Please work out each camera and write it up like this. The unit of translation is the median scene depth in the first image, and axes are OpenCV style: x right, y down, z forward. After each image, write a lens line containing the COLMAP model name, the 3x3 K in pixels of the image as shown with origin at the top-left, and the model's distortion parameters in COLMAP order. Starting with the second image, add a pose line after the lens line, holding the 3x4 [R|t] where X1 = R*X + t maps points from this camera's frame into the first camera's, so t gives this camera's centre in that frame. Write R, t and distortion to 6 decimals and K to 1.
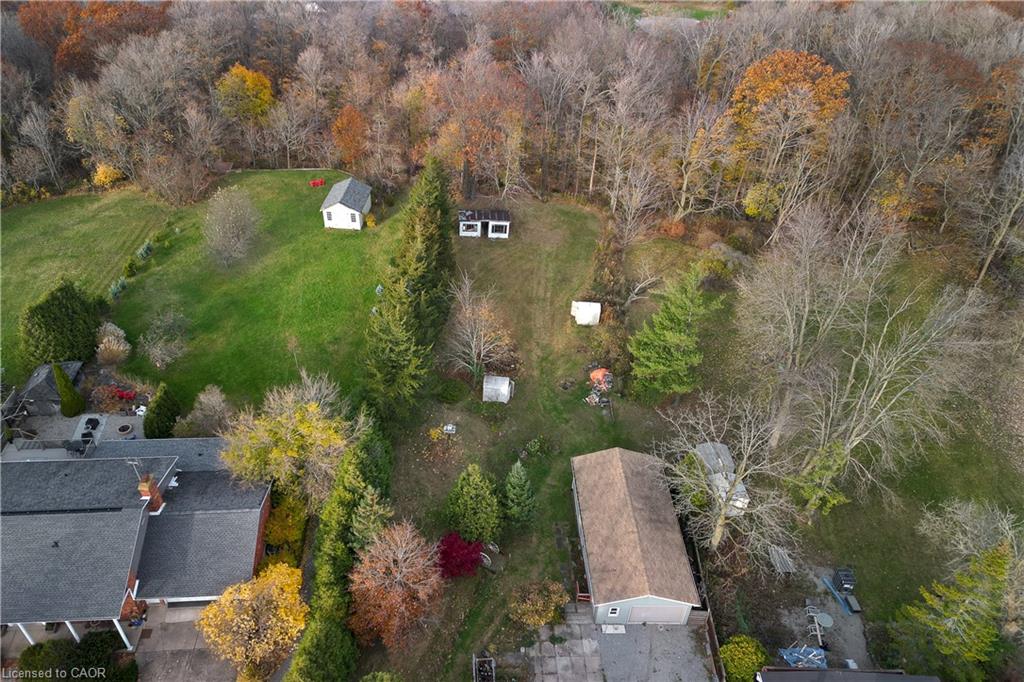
lens RADIAL K [[757.0, 0, 508.9], [0, 757.0, 370.0], [0, 0, 1]] dist [0.068163, -0.052891]
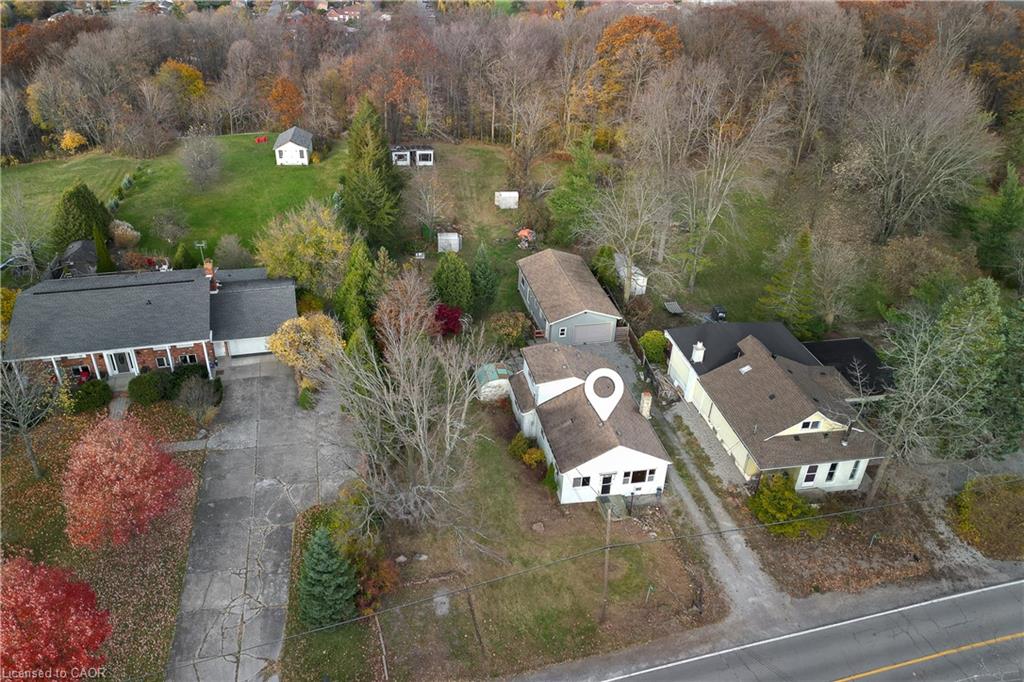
lens RADIAL K [[798.9, 0, 512.0], [0, 798.9, 341.0], [0, 0, 1]] dist [0.070371, -0.064678]
pose [[0.983665, -0.100897, 0.149075, -0.106906], [0.120636, 0.984160, -0.129911, 0.315353], [-0.133606, 0.145773, 0.980255, -0.254476]]
